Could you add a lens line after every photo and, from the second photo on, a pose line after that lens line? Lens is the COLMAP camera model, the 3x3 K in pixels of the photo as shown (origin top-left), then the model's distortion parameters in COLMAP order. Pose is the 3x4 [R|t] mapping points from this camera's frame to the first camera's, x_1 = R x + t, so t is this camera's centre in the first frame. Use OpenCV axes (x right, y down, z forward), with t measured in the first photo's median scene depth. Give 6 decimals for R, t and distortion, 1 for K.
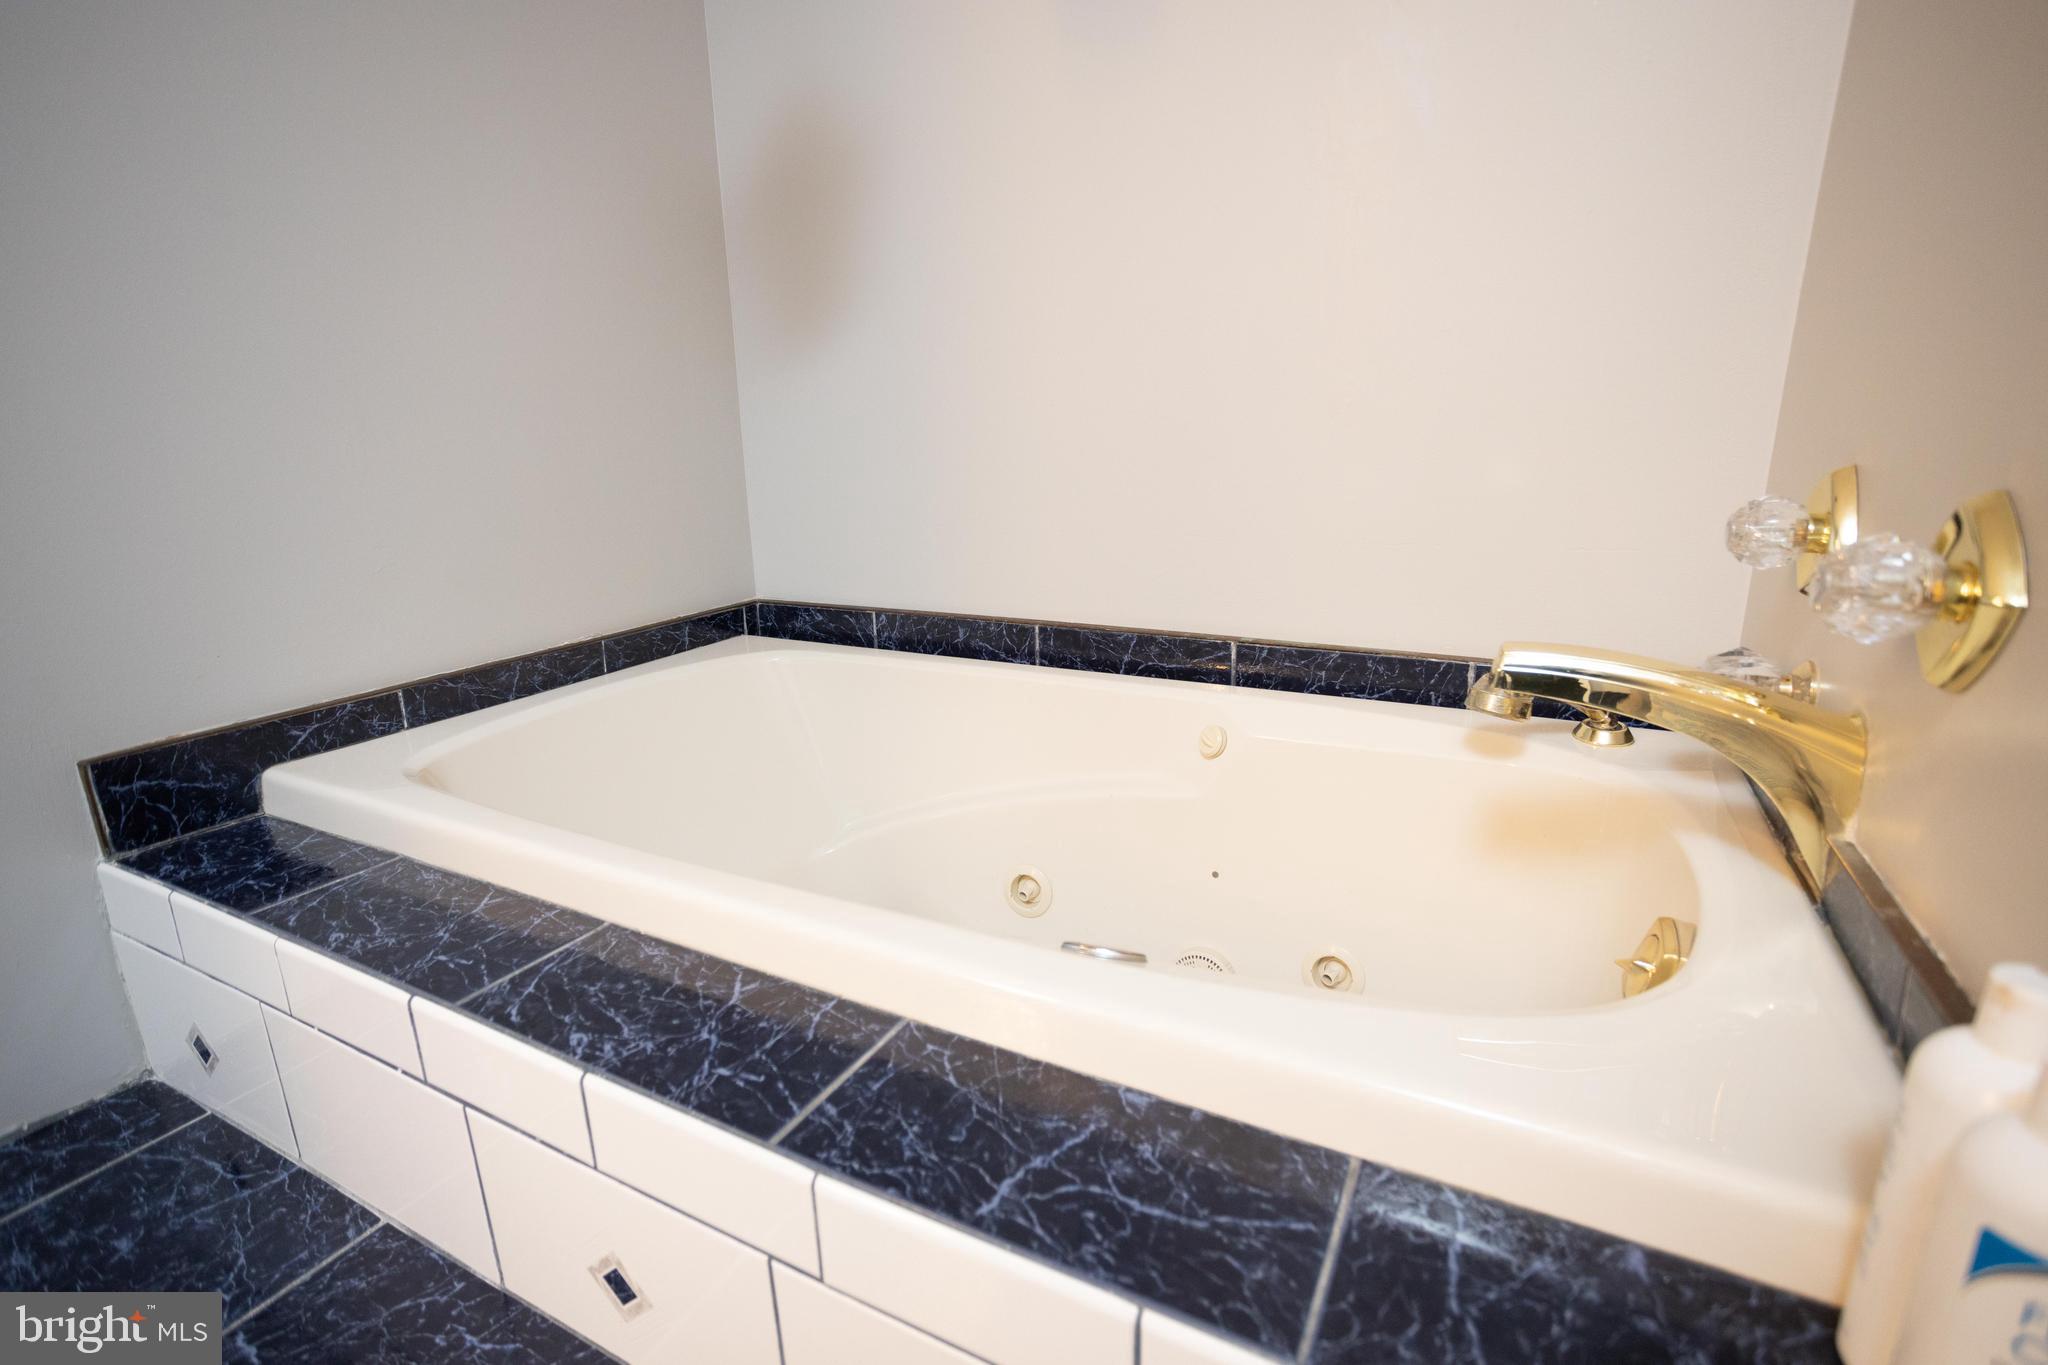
lens RADIAL K [[957.3, 0, 1024.0], [0, 957.3, 684.7], [0, 0, 1]] dist [-0.000690, 0.000039]
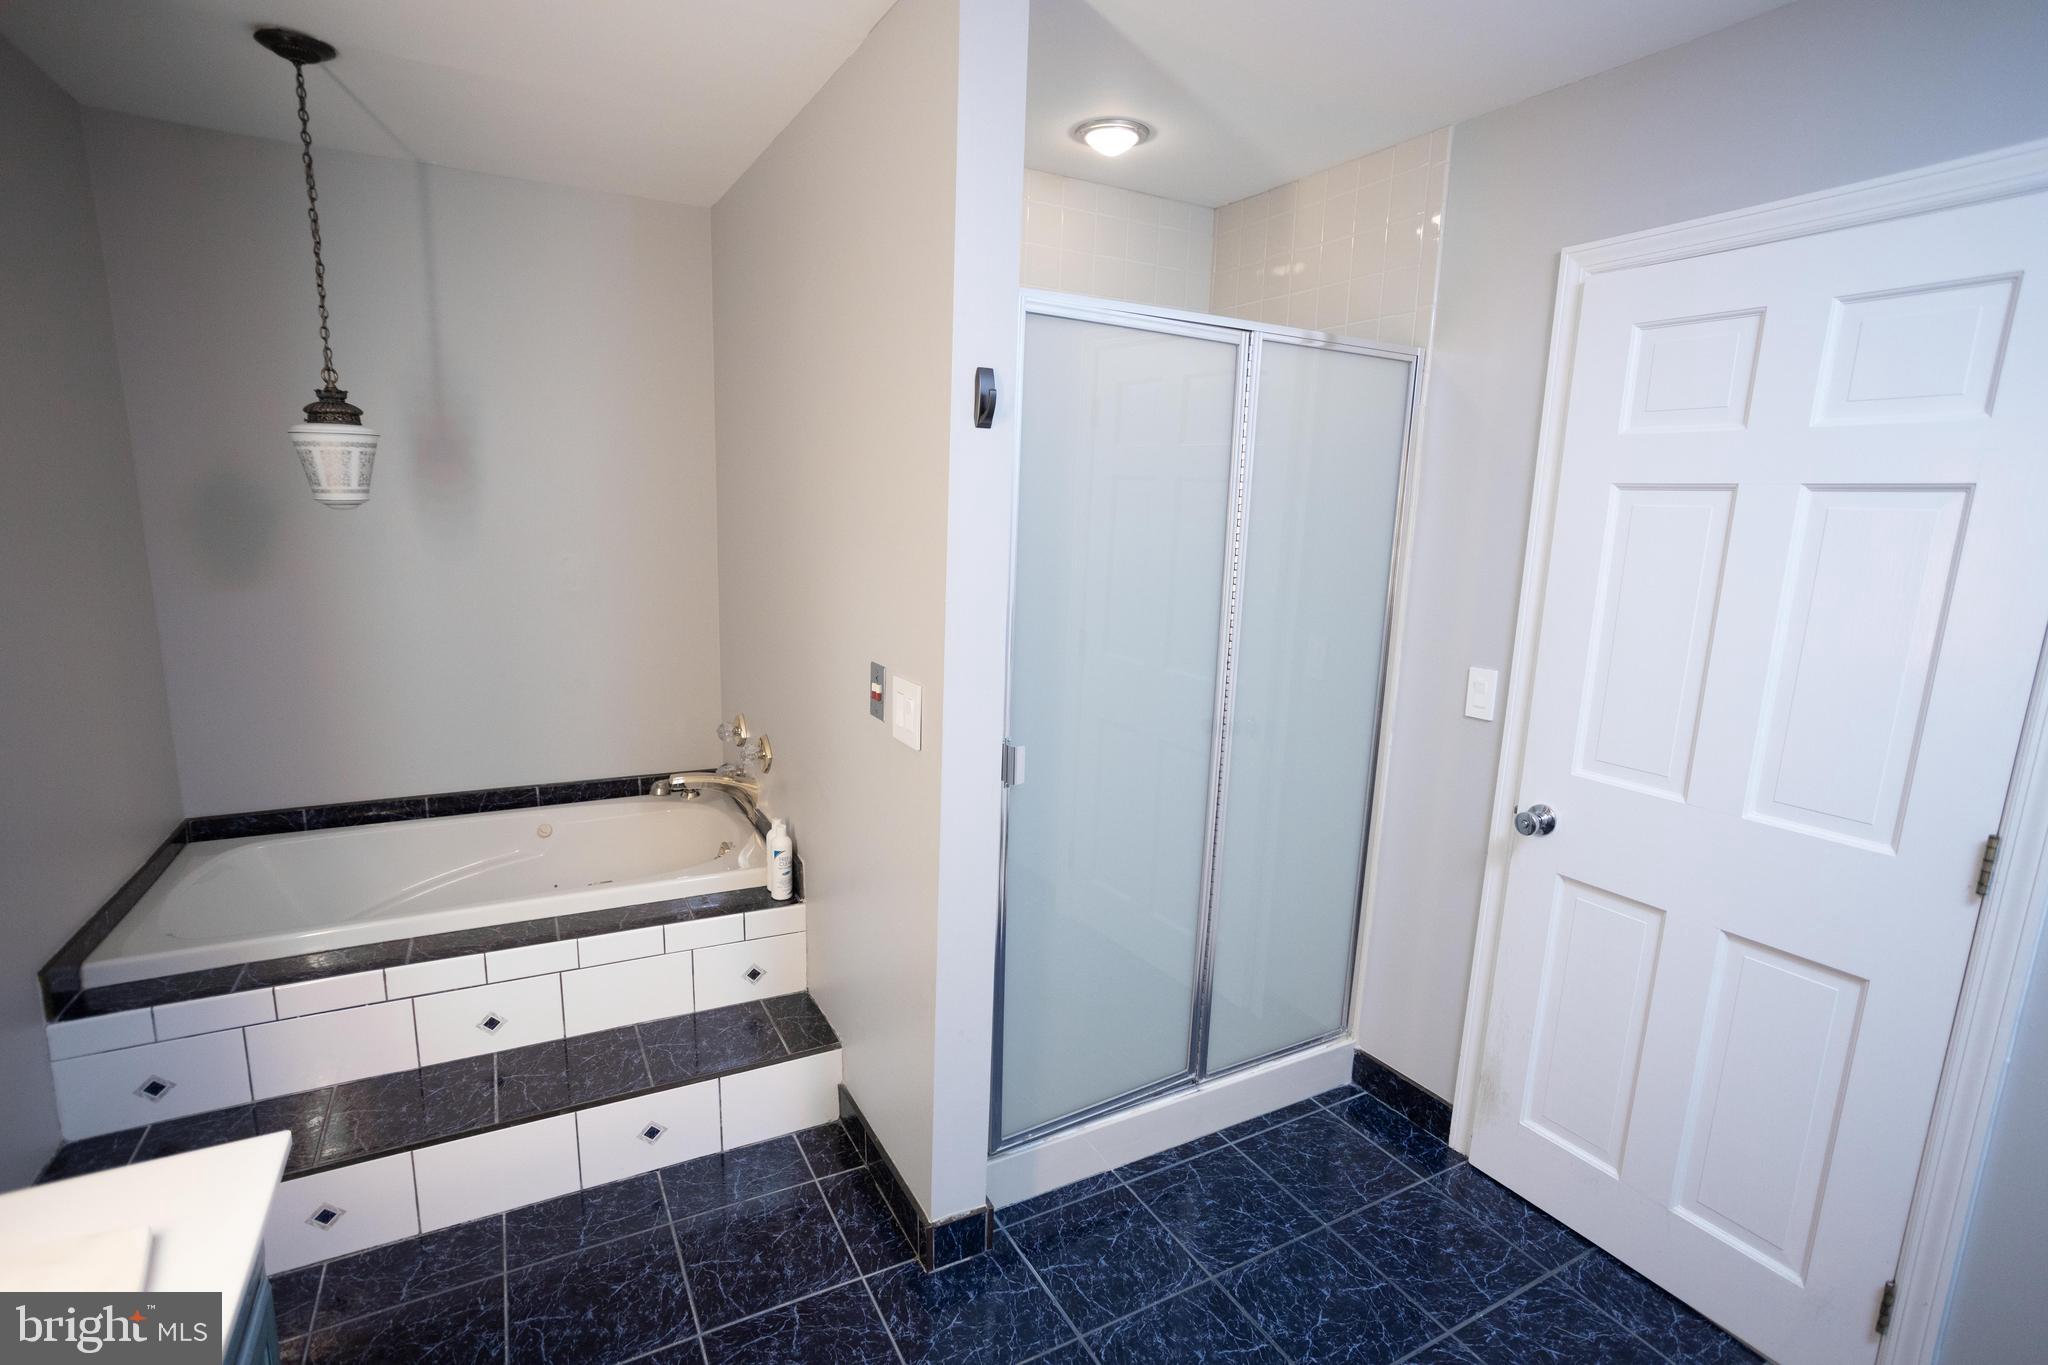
lens RADIAL K [[957.3, 0, 1019.9], [0, 957.3, 686.3], [0, 0, 1]] dist [-0.000690, 0.000039]
pose [[0.543752, -0.113256, 0.831569, -1.061565], [0.173760, 0.984575, 0.020475, -0.132474], [-0.821061, 0.133360, 0.555044, -1.282309]]
